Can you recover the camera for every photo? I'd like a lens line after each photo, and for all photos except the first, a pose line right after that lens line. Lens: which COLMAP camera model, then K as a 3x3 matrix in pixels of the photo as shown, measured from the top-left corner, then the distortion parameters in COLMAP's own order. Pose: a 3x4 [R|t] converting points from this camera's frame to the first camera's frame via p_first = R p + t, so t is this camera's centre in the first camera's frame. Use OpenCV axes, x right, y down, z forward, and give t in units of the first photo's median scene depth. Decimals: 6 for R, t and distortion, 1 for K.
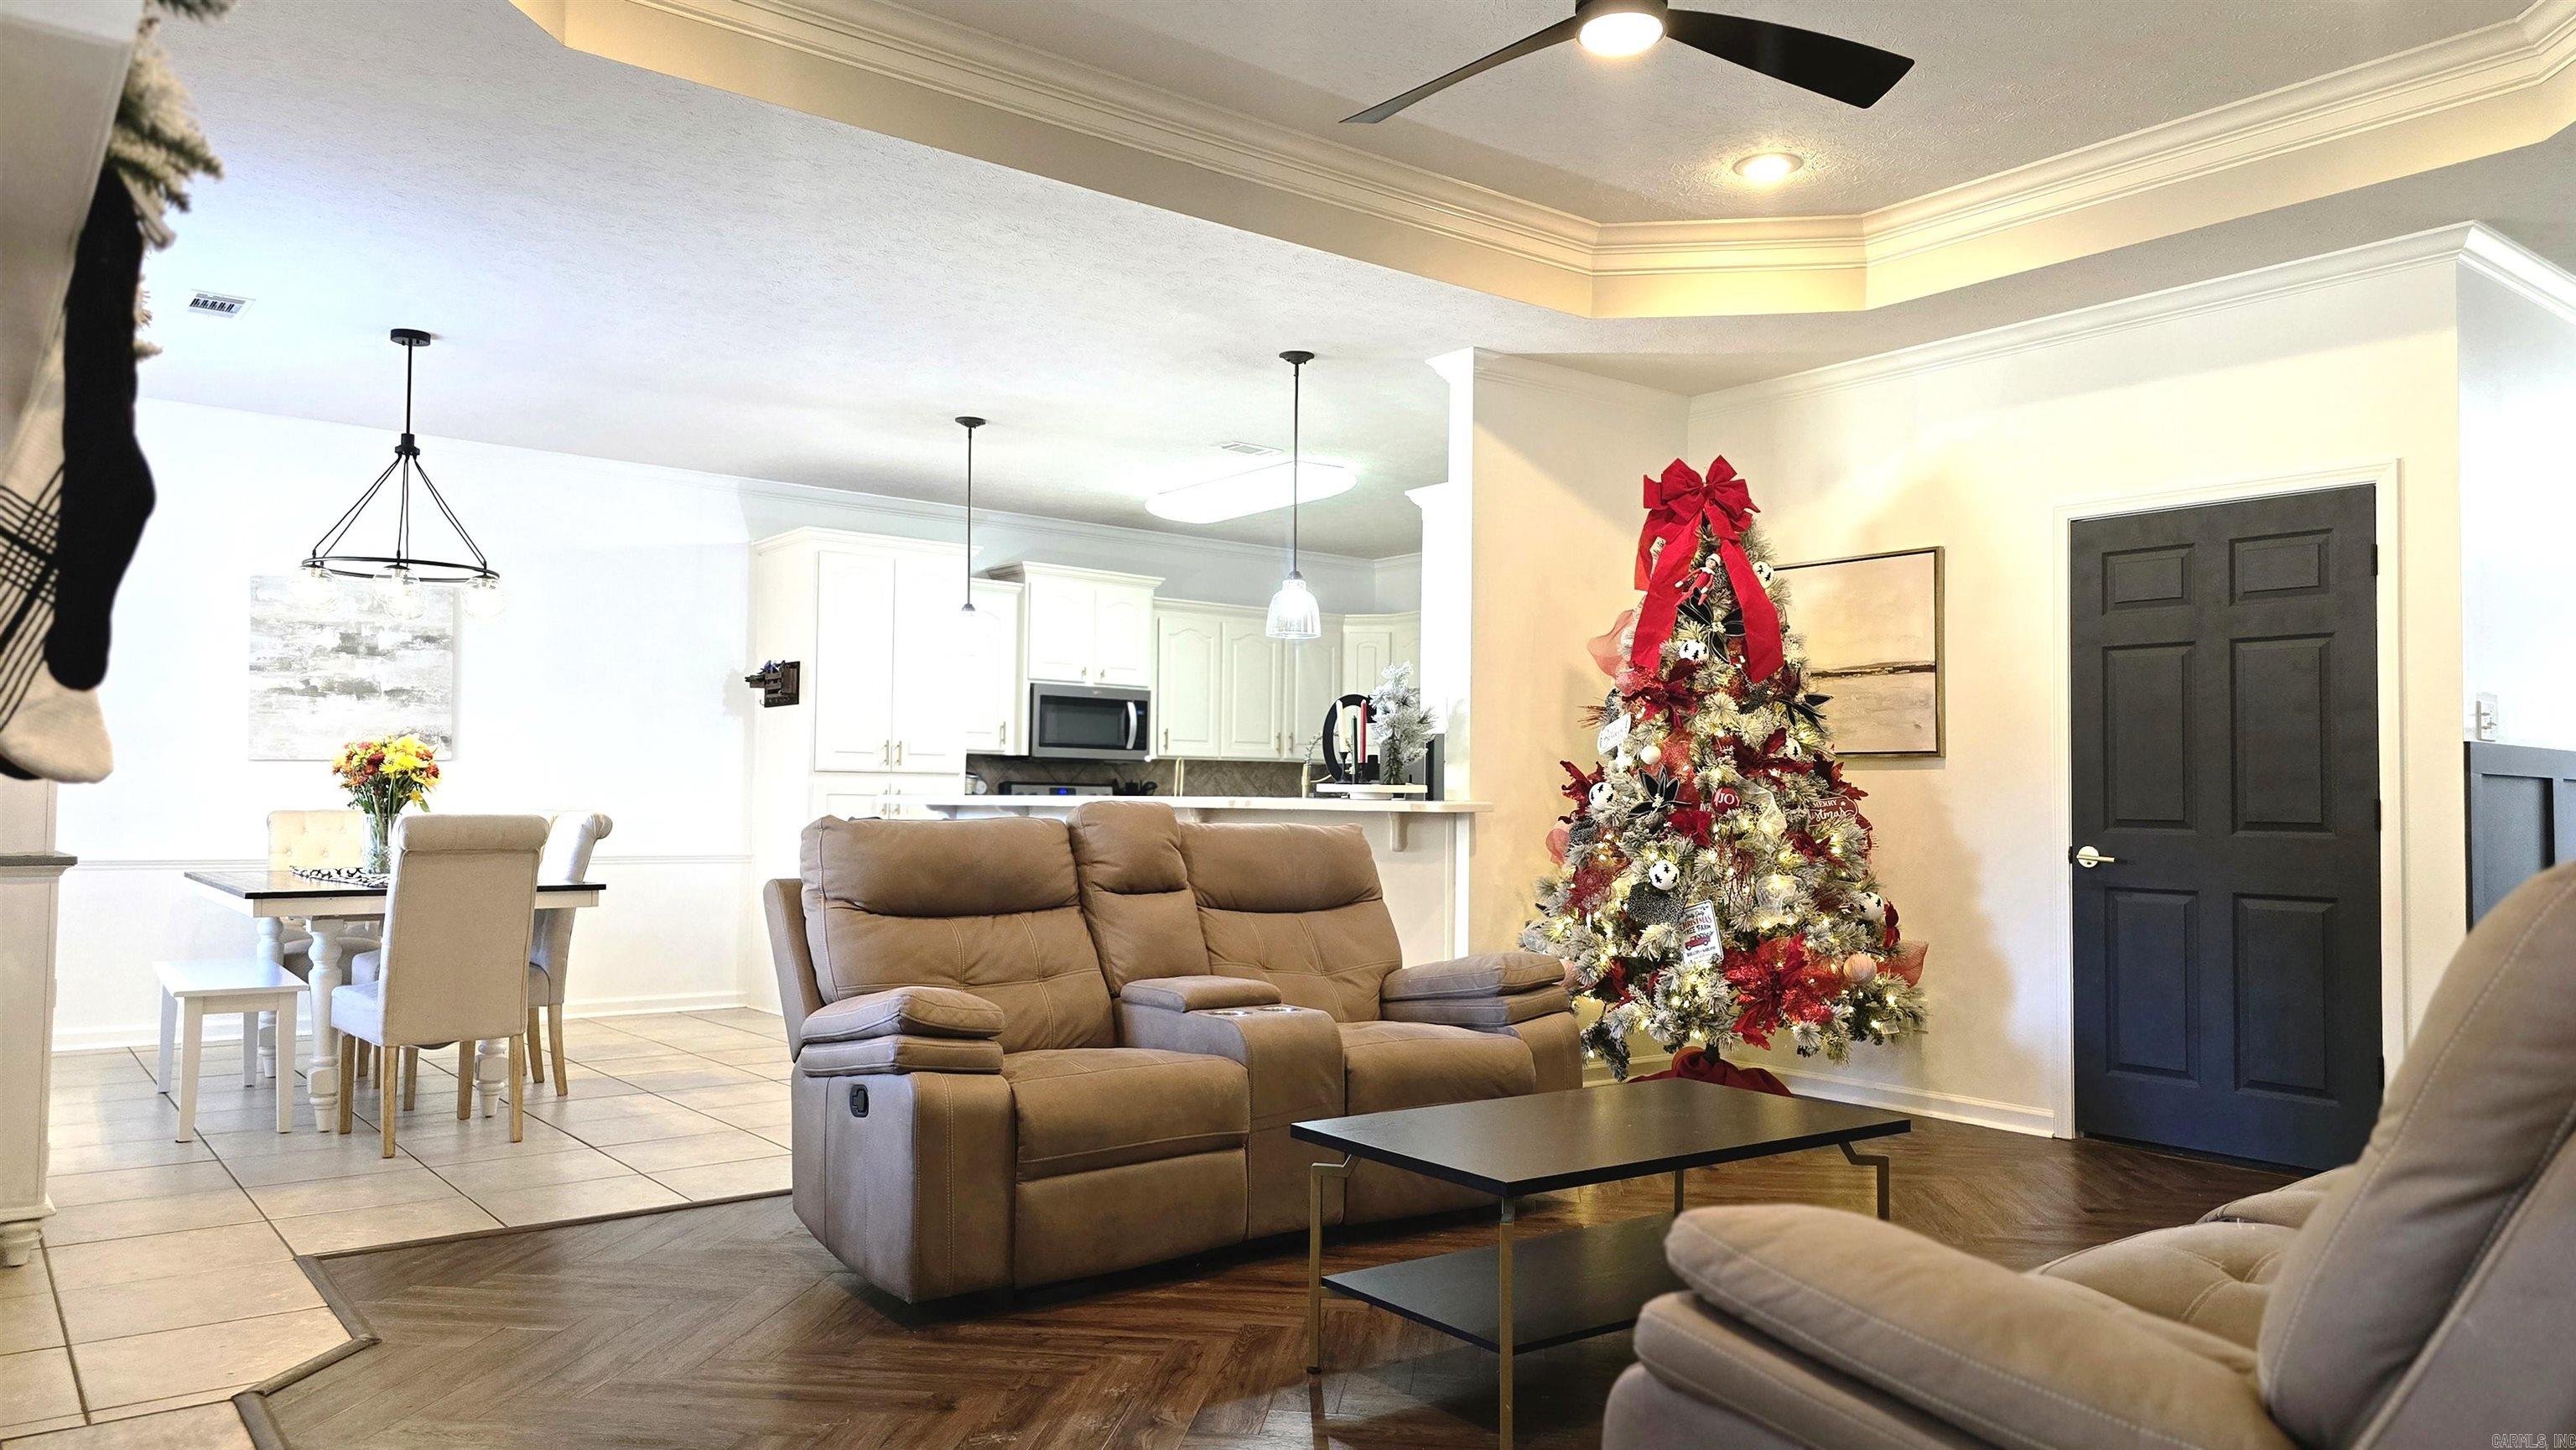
lens RADIAL K [[1716.9, 0, 1299.6], [0, 1716.9, 733.1], [0, 0, 1]] dist [0.004552, 0.000057]
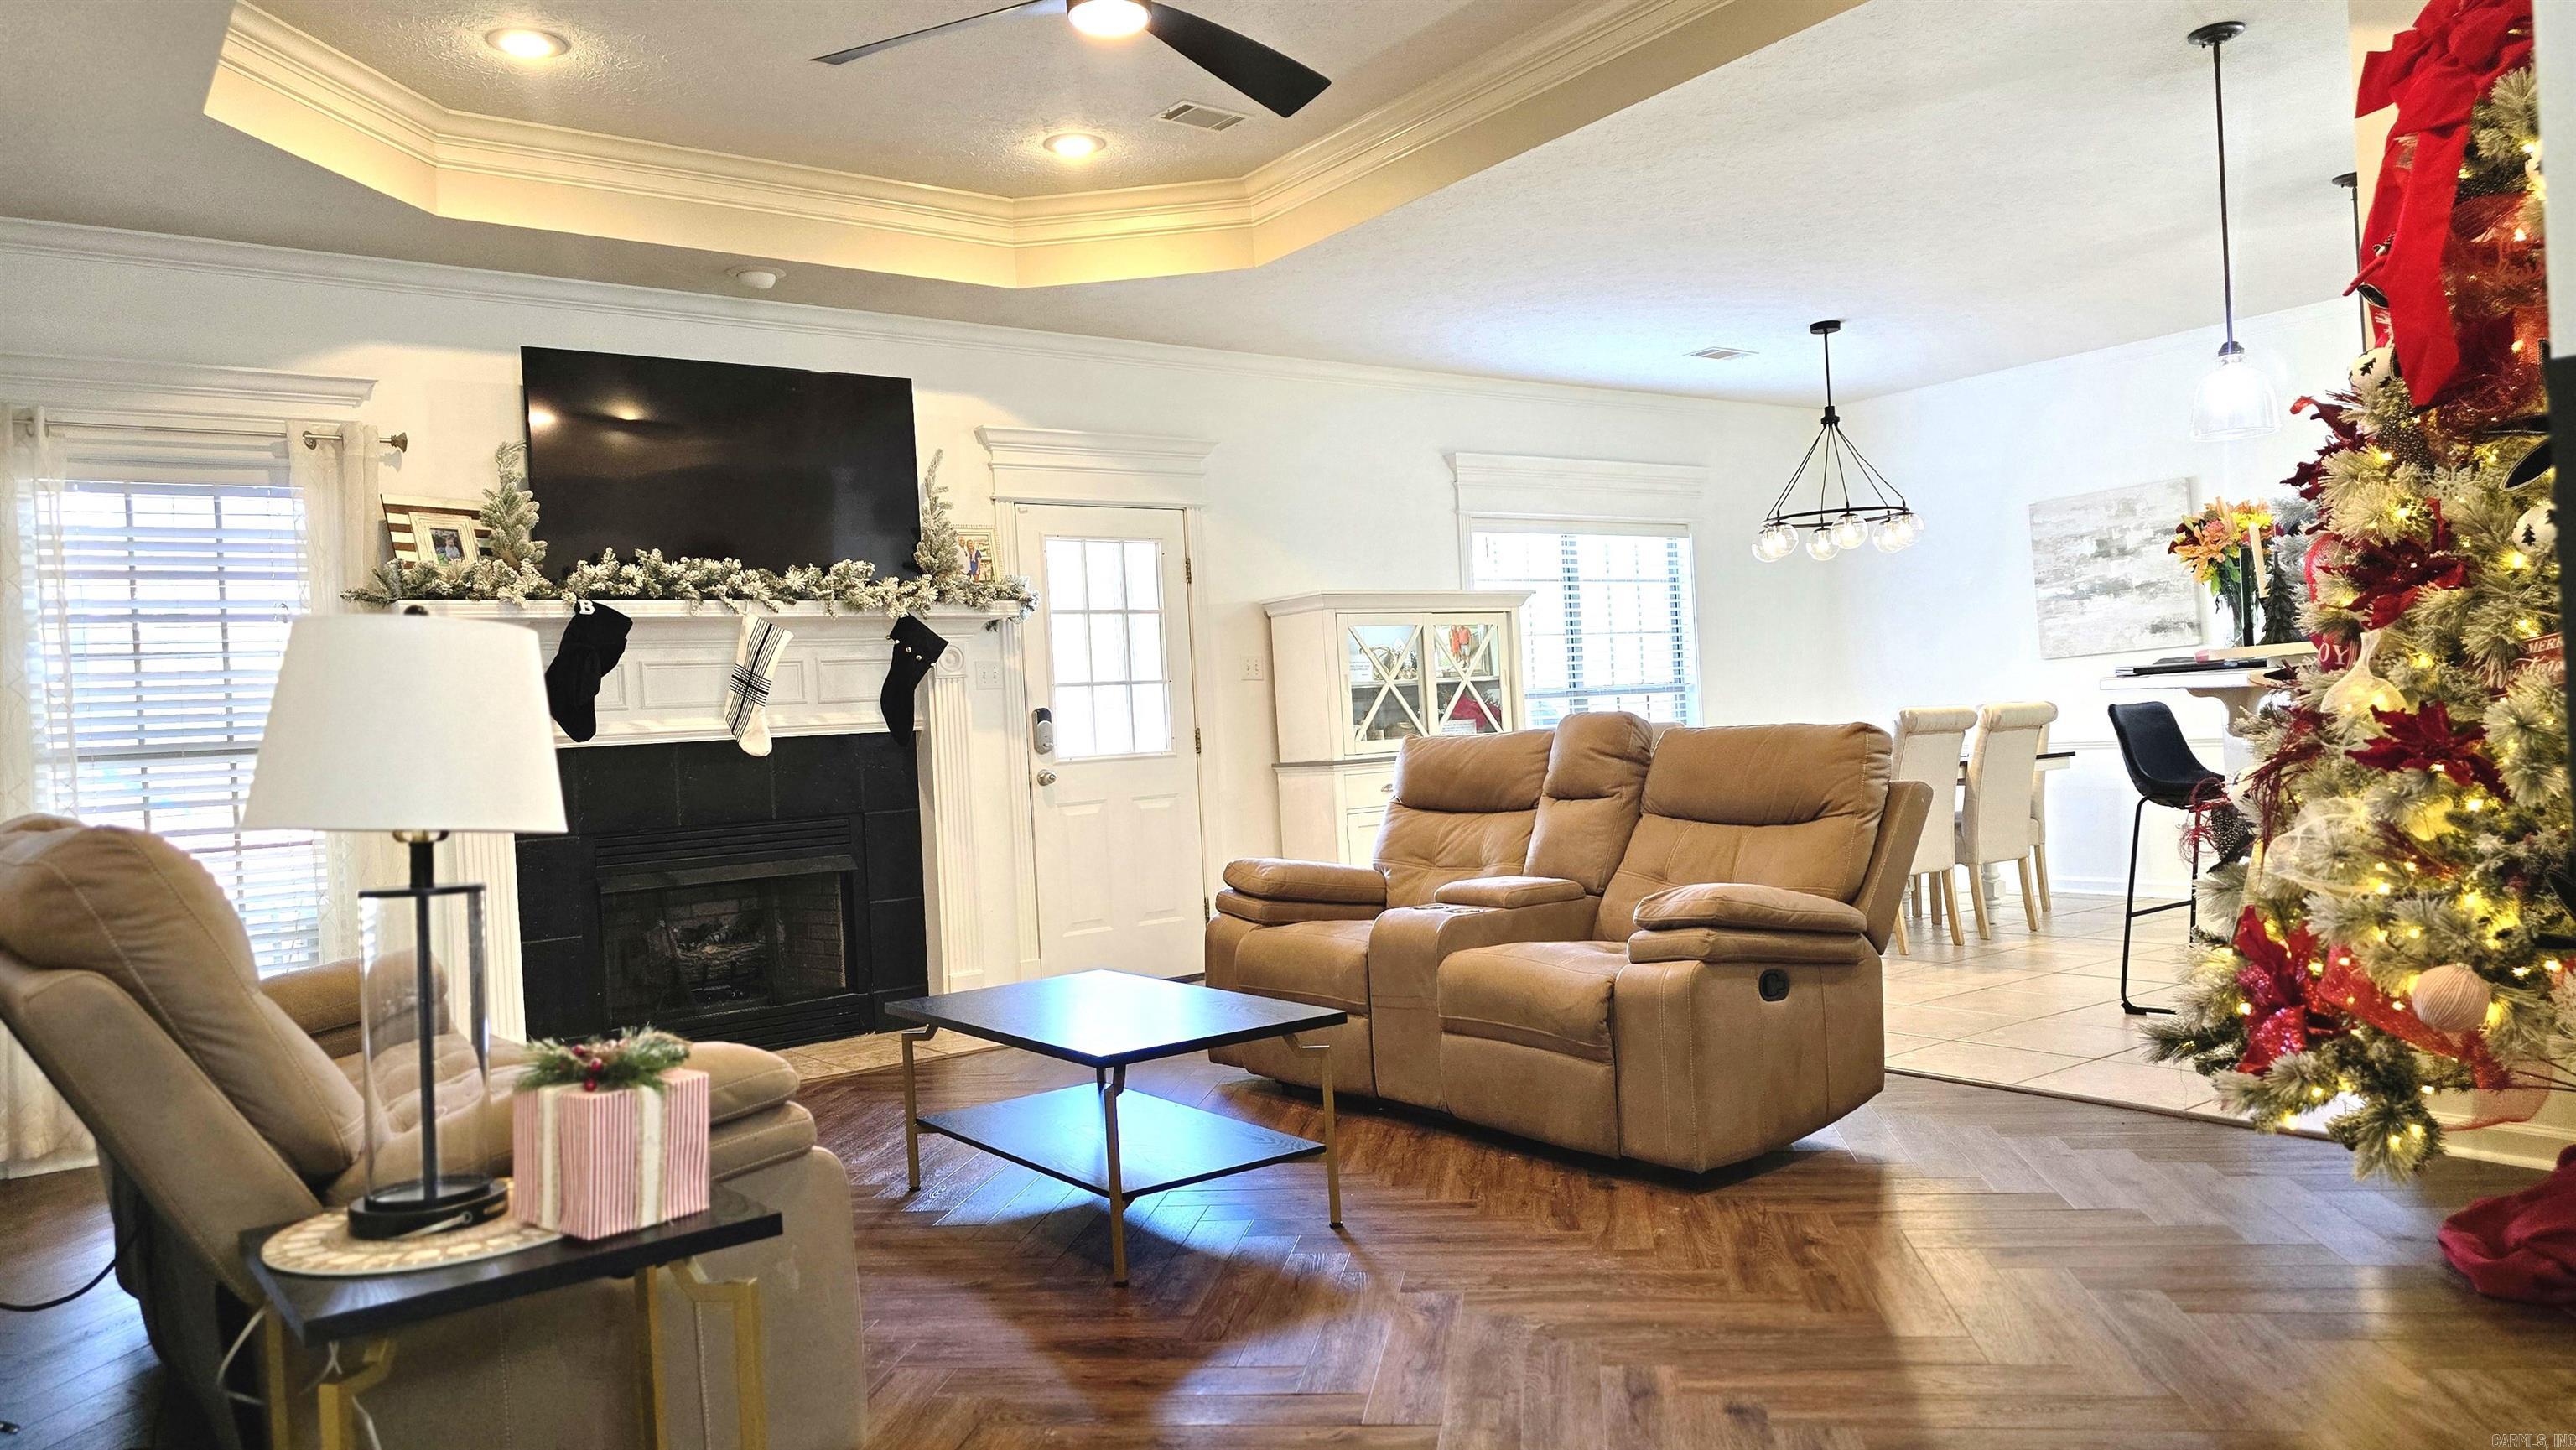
lens RADIAL K [[1716.9, 0, 1299.6], [0, 1716.9, 733.1], [0, 0, 1]] dist [0.004552, 0.000057]
pose [[-0.025958, -0.008672, -0.999625, 0.568418], [0.098599, 0.995064, -0.011192, 0.027886], [0.994789, -0.098853, -0.024975, 0.496863]]
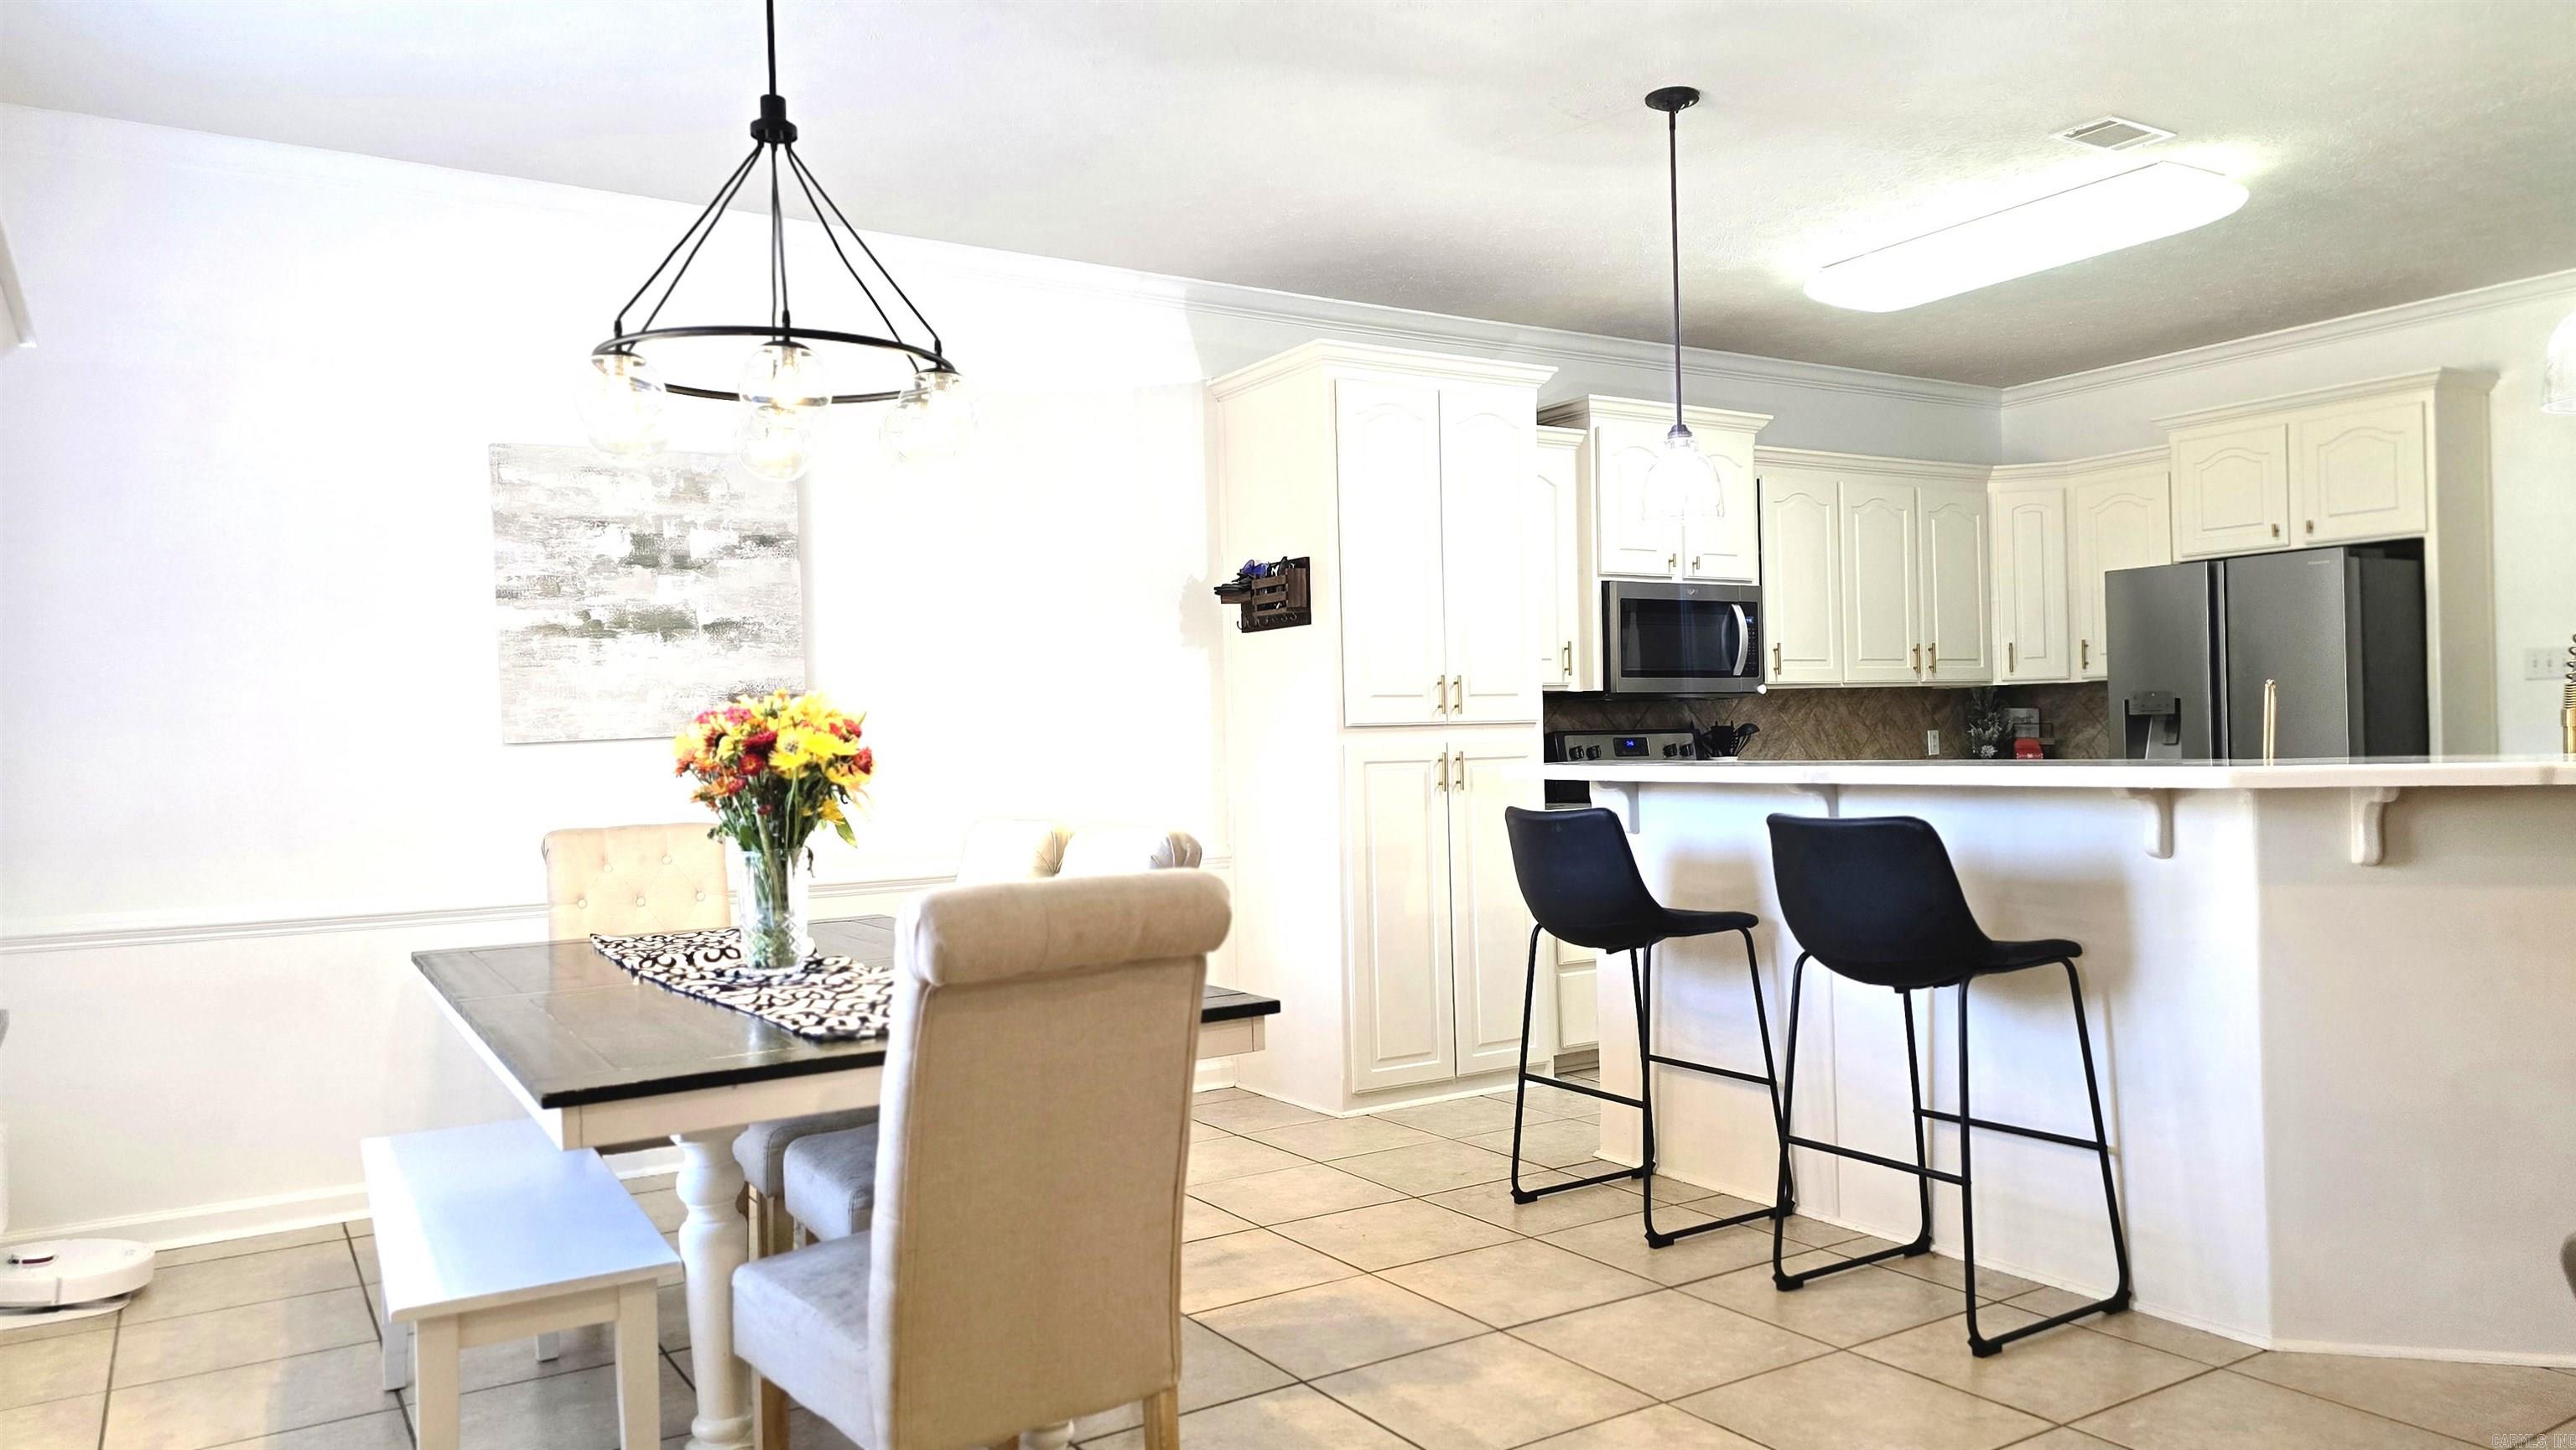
lens RADIAL K [[1754.3, 0, 1286.0], [0, 1754.3, 731.6], [0, 0, 1]] dist [0.068904, -0.001244]
pose [[0.991775, -0.035262, -0.123041, -0.245511], [0.039824, 0.998600, 0.034814, 0.000194], [0.121642, -0.039427, 0.991791, 0.388195]]
